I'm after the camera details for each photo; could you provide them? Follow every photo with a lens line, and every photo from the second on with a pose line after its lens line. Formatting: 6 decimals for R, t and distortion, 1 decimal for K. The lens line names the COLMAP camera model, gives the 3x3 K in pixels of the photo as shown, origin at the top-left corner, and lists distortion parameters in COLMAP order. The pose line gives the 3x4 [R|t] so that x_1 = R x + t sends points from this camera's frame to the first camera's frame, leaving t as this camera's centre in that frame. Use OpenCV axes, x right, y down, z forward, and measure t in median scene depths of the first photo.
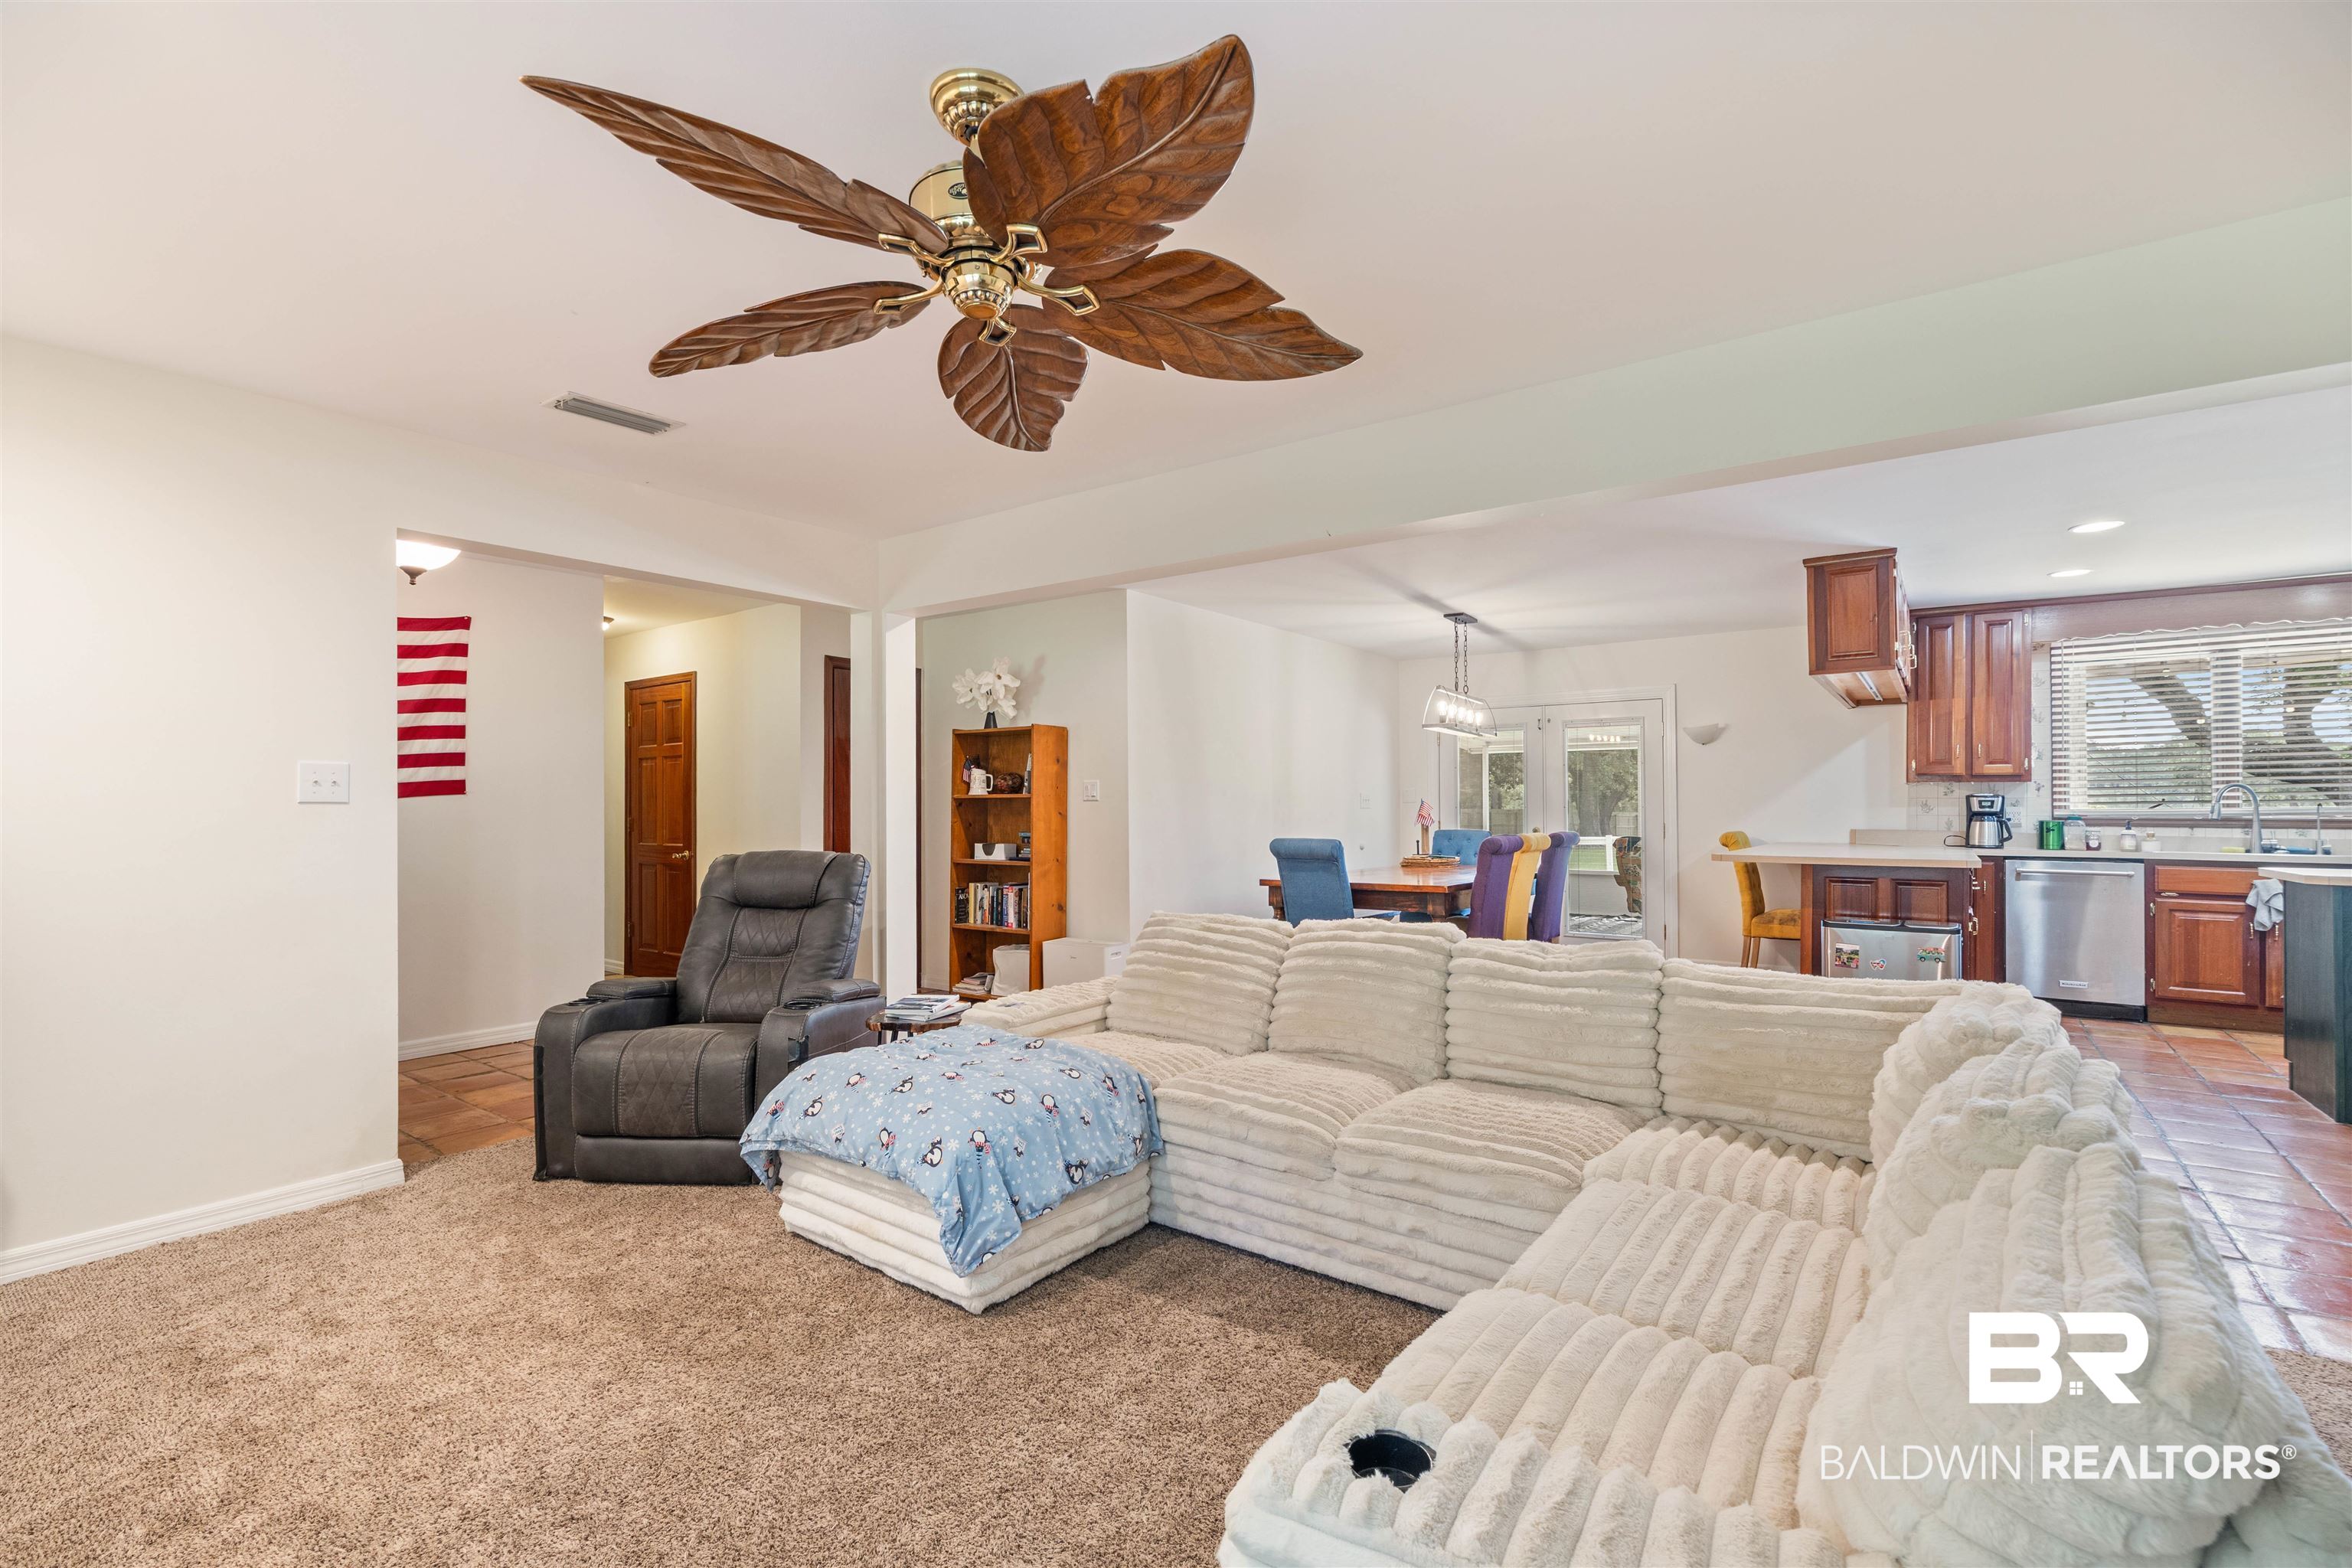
lens RADIAL K [[1054.2, 0, 1171.6], [0, 1054.2, 796.6], [0, 0, 1]] dist [0.000257, 0.000067]
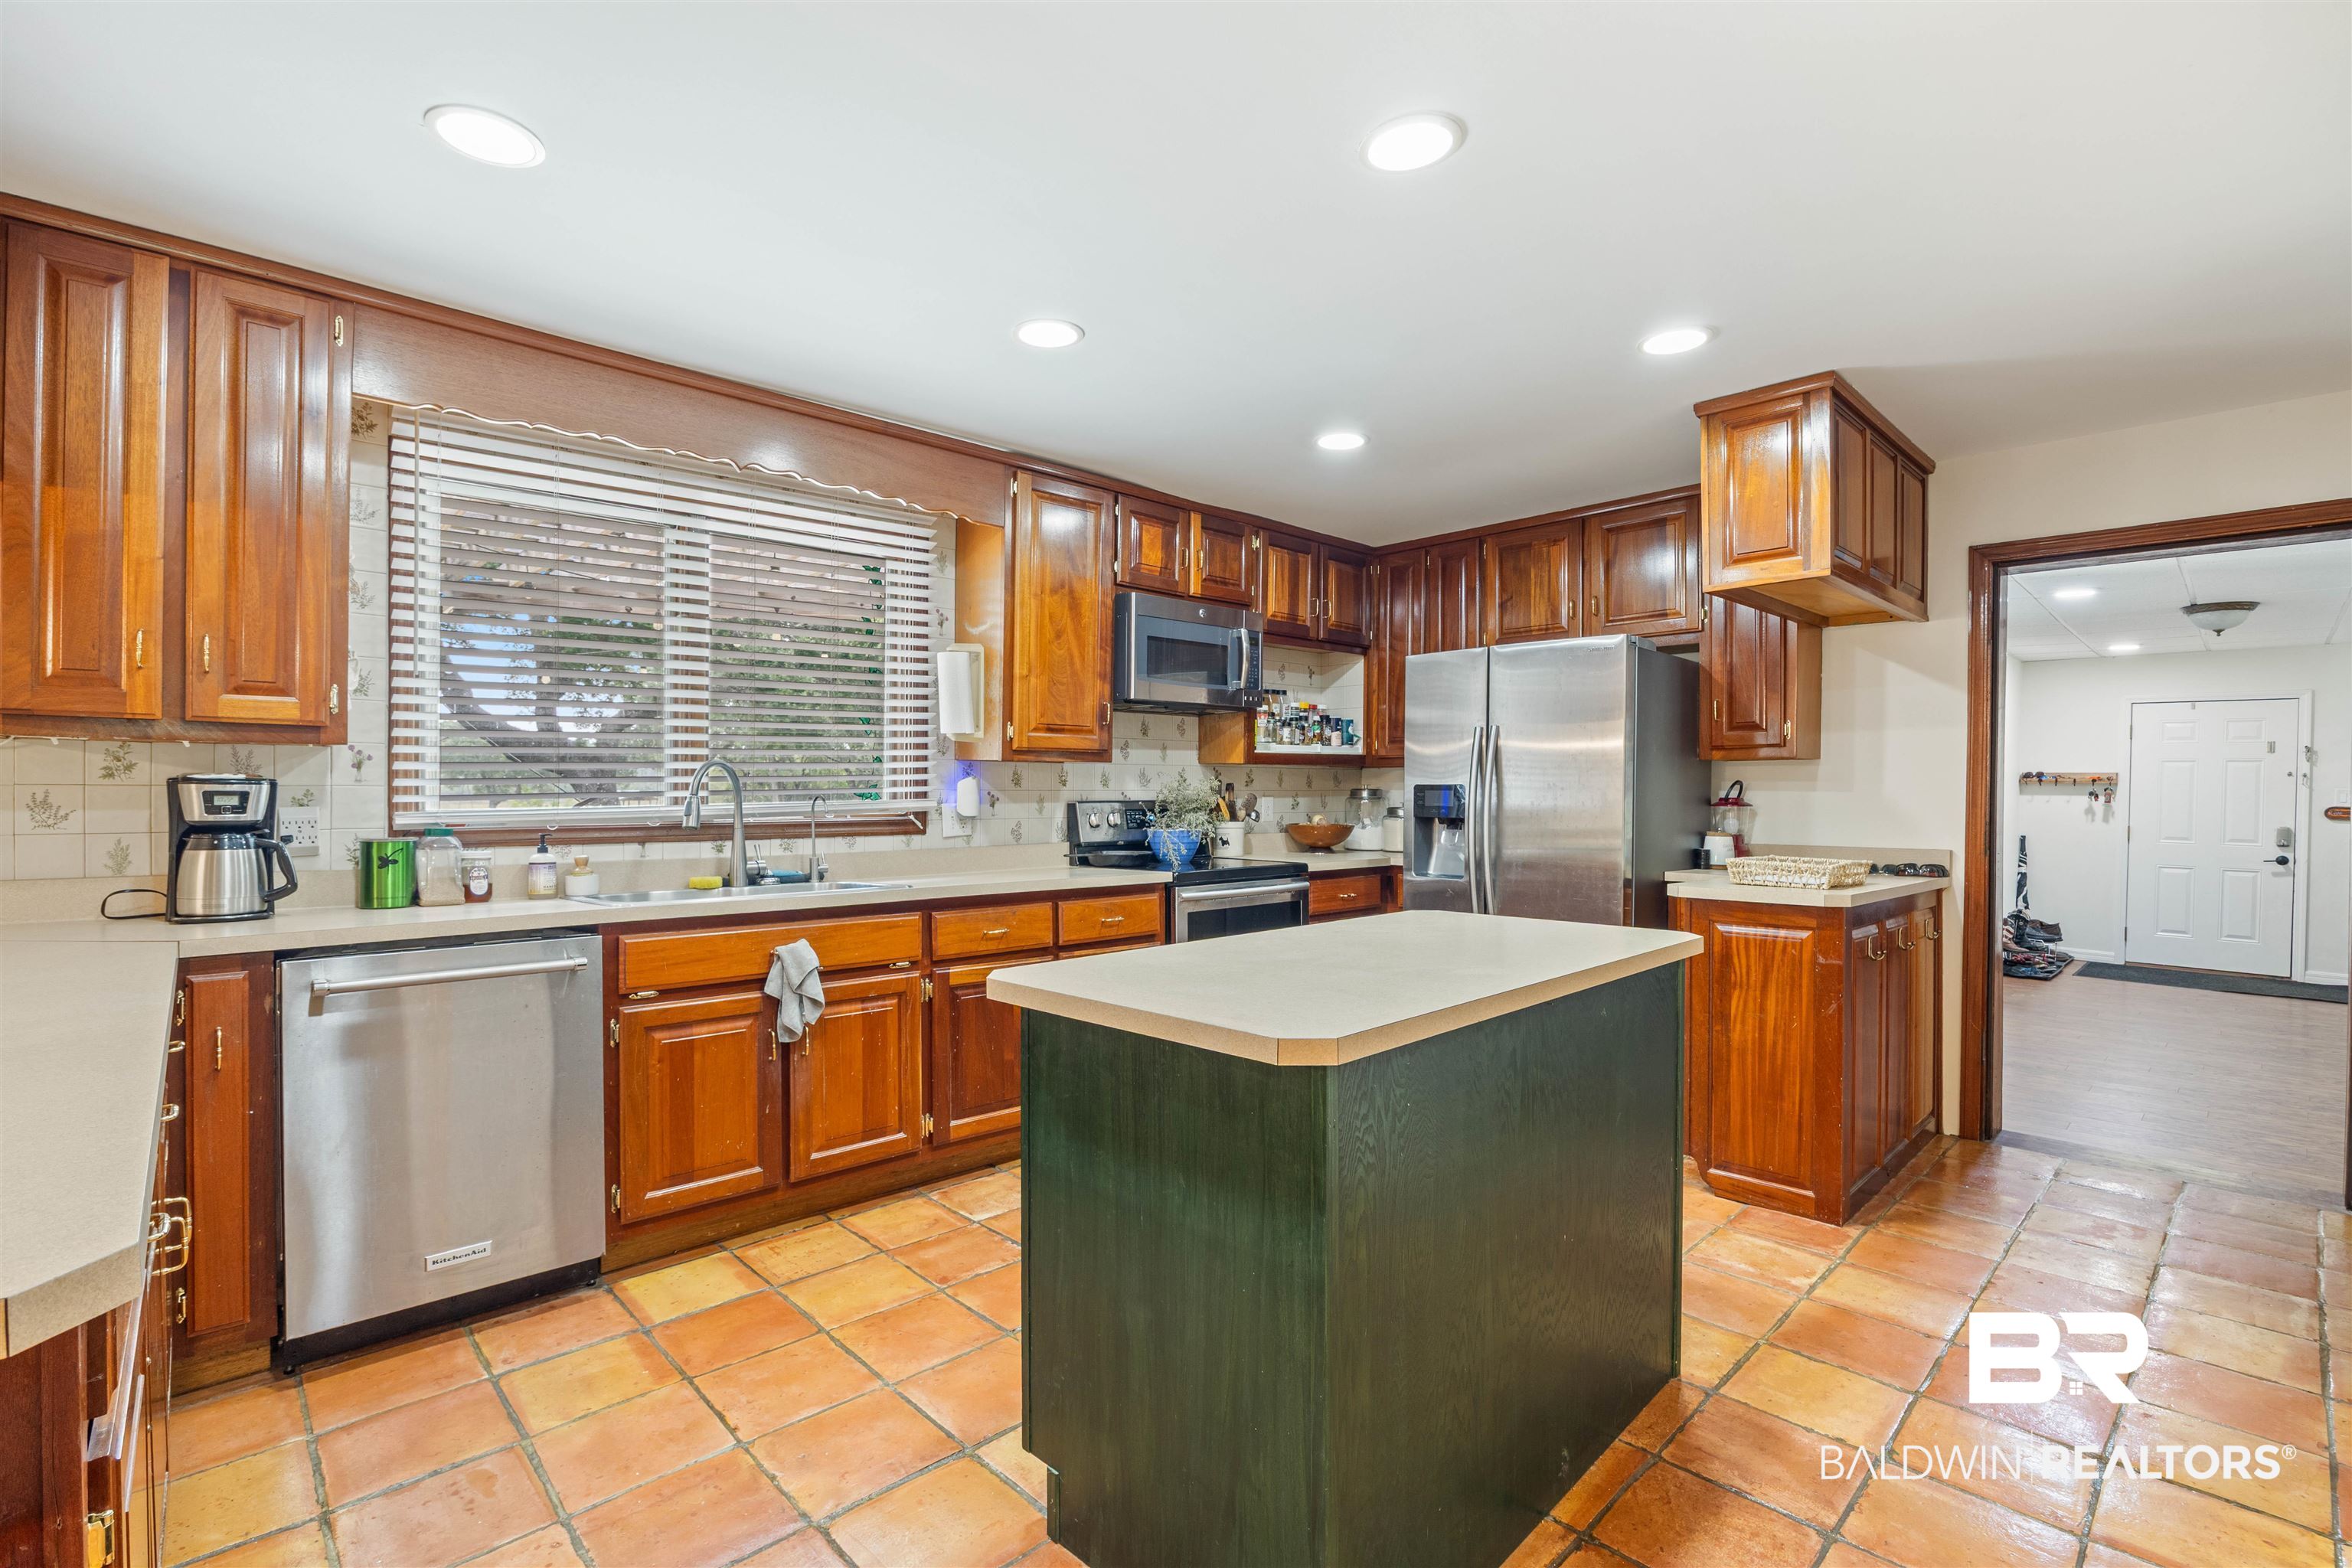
lens RADIAL K [[1054.2, 0, 1173.9], [0, 1054.2, 782.5], [0, 0, 1]] dist [0.000257, 0.000067]
pose [[0.178299, 0.000182, 0.983976, 0.474662], [-0.007662, 0.999970, 0.001203, -0.002988], [-0.983946, -0.007754, 0.178295, 0.615947]]
